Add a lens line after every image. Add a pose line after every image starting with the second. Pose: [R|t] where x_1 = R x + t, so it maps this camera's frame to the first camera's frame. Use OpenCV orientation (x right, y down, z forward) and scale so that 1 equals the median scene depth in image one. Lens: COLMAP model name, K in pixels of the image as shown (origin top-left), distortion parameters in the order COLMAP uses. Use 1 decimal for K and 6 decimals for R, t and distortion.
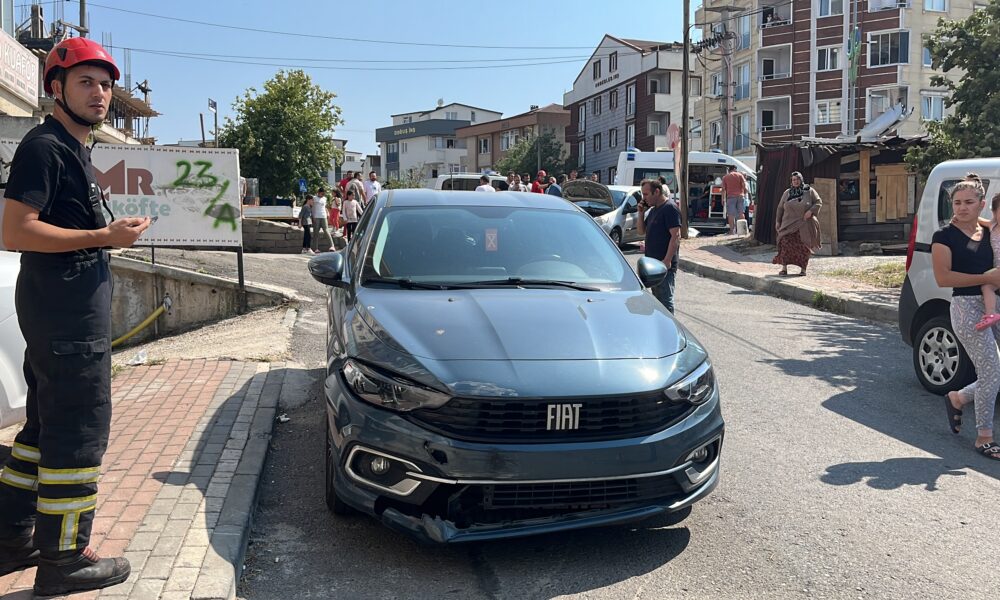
lens RADIAL K [[933.0, 0, 483.7], [0, 933.0, 308.1], [0, 0, 1]] dist [0.025110, 0.000000]
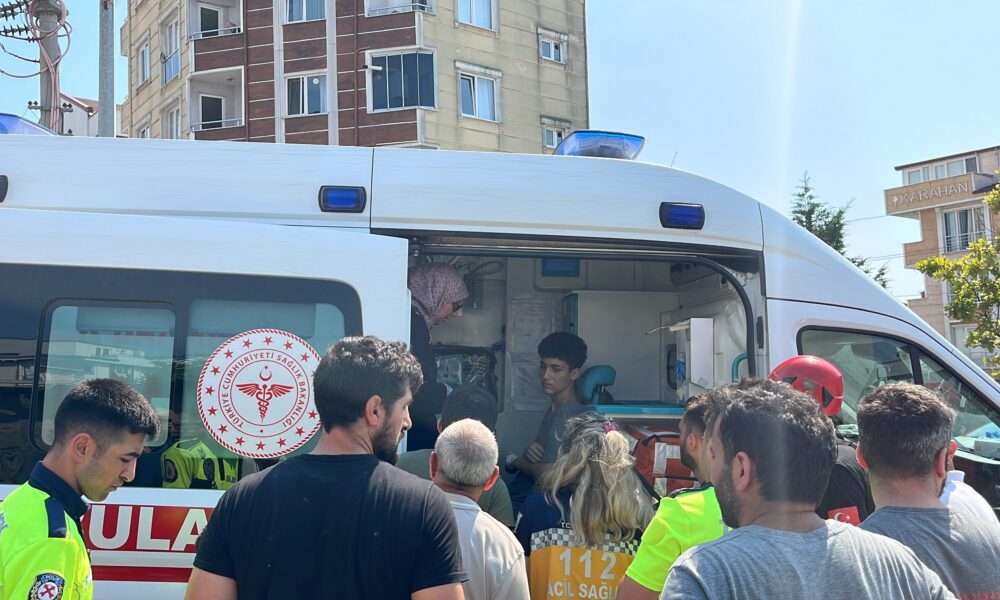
lens RADIAL K [[933.0, 0, 498.2], [0, 933.0, 297.9], [0, 0, 1]] dist [0.025110, 0.000000]
pose [[0.930988, 0.001985, 0.365044, 0.273789], [0.051578, 0.989238, -0.136922, -0.067099], [-0.361387, 0.146301, 0.920867, 0.471576]]
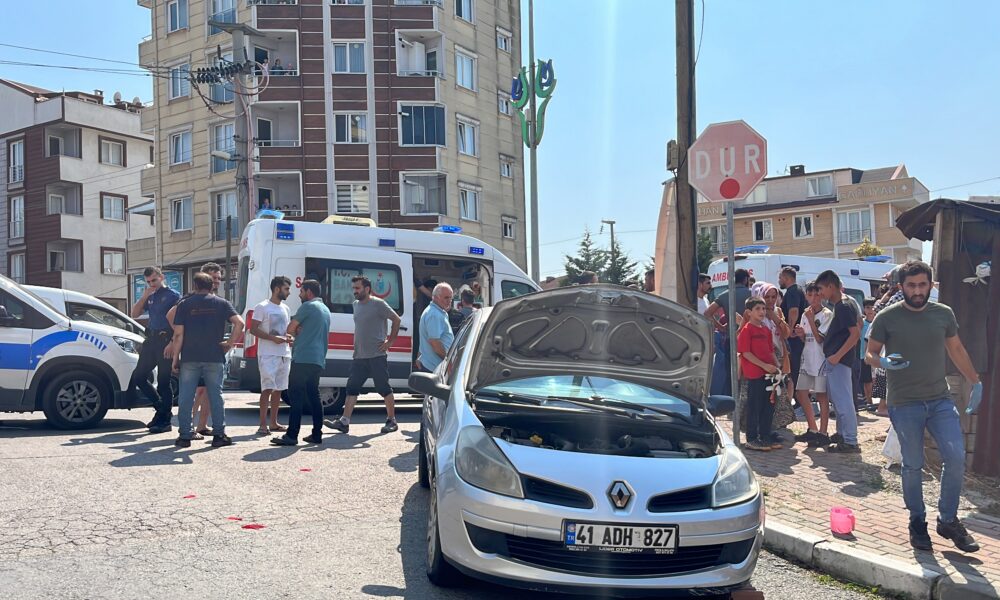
lens RADIAL K [[933.0, 0, 499.4], [0, 933.0, 304.6], [0, 0, 1]] dist [0.025110, 0.000000]
pose [[0.763642, 0.014019, 0.645488, -0.022335], [0.057888, 0.994251, -0.090077, -0.050826], [-0.643039, 0.106153, 0.758440, 0.370141]]
